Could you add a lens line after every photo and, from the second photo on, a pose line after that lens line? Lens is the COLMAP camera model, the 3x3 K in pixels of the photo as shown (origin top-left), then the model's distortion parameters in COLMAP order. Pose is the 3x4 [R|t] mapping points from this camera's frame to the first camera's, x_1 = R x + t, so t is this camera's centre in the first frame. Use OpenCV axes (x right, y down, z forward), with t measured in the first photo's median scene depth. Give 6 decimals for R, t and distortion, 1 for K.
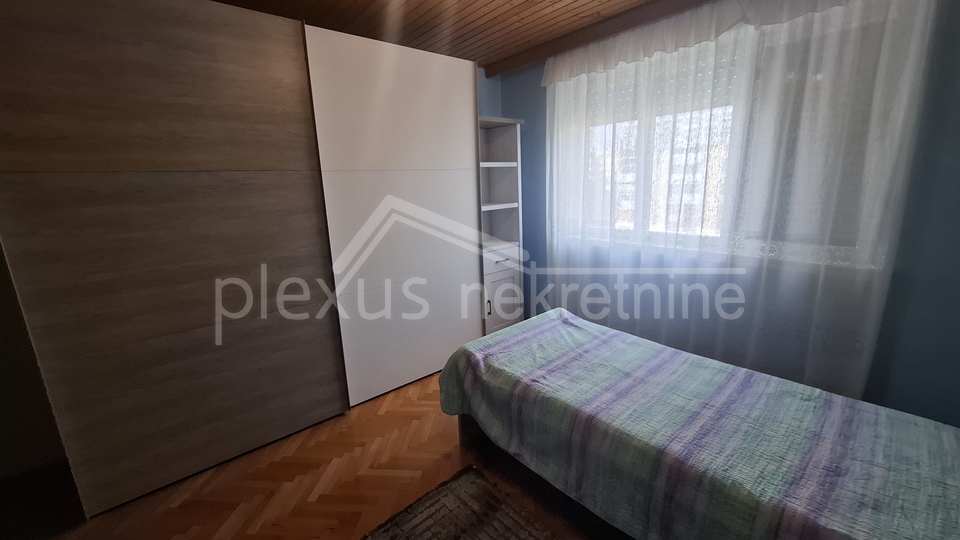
lens RADIAL K [[383.0, 0, 477.7], [0, 383.0, 266.6], [0, 0, 1]] dist [-0.001001, 0.000393]
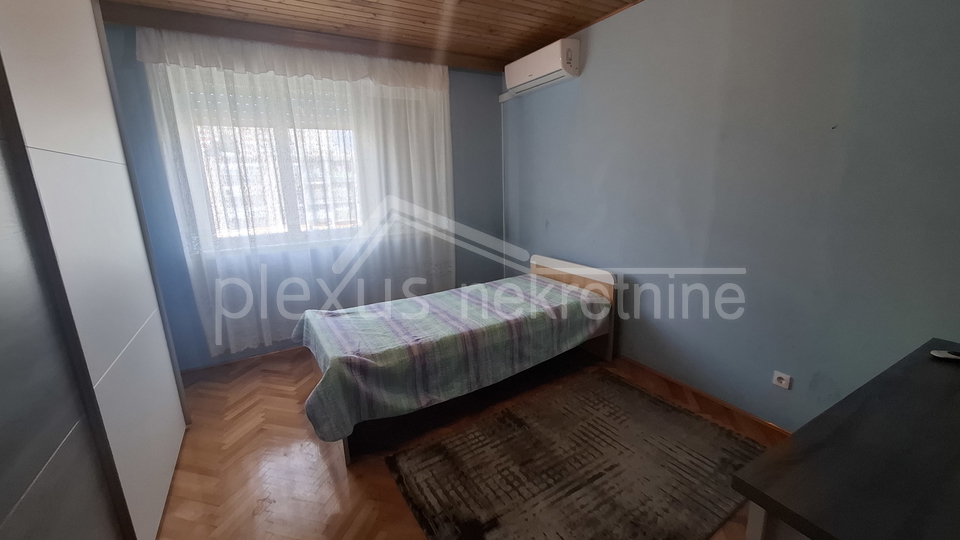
lens RADIAL K [[380.4, 0, 480.0], [0, 380.4, 270.0], [0, 0, 1]] dist [-0.000917, -0.000063]
pose [[0.172705, -0.197311, 0.965008, -0.883861], [0.240968, 0.958423, 0.152839, -0.048068], [-0.955043, 0.206140, 0.213070, 0.477716]]
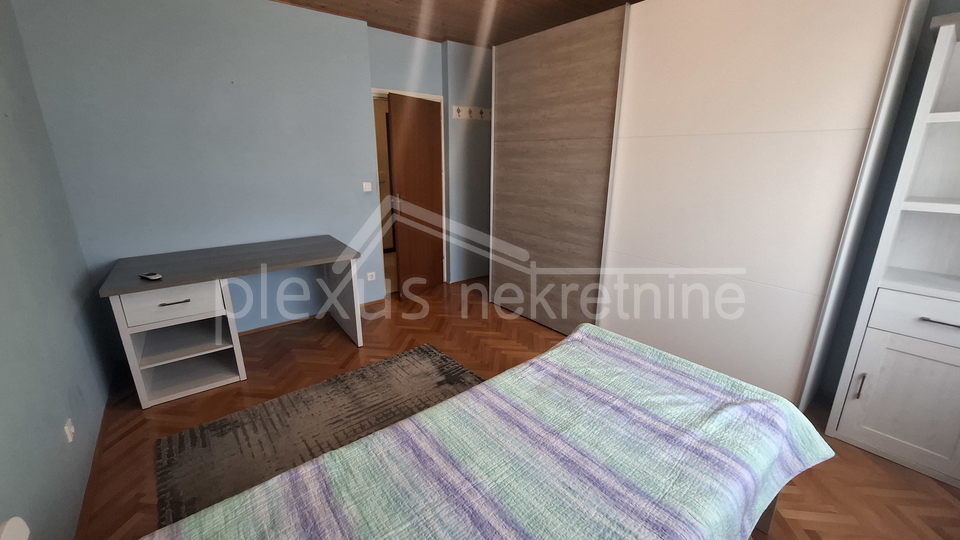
lens RADIAL K [[383.0, 0, 477.7], [0, 383.0, 266.6], [0, 0, 1]] dist [-0.001001, 0.000393]
pose [[-0.037500, 0.311006, -0.949668, 0.931459], [-0.217794, 0.924947, 0.311510, -0.183821], [0.975274, 0.218513, 0.033050, 0.737906]]
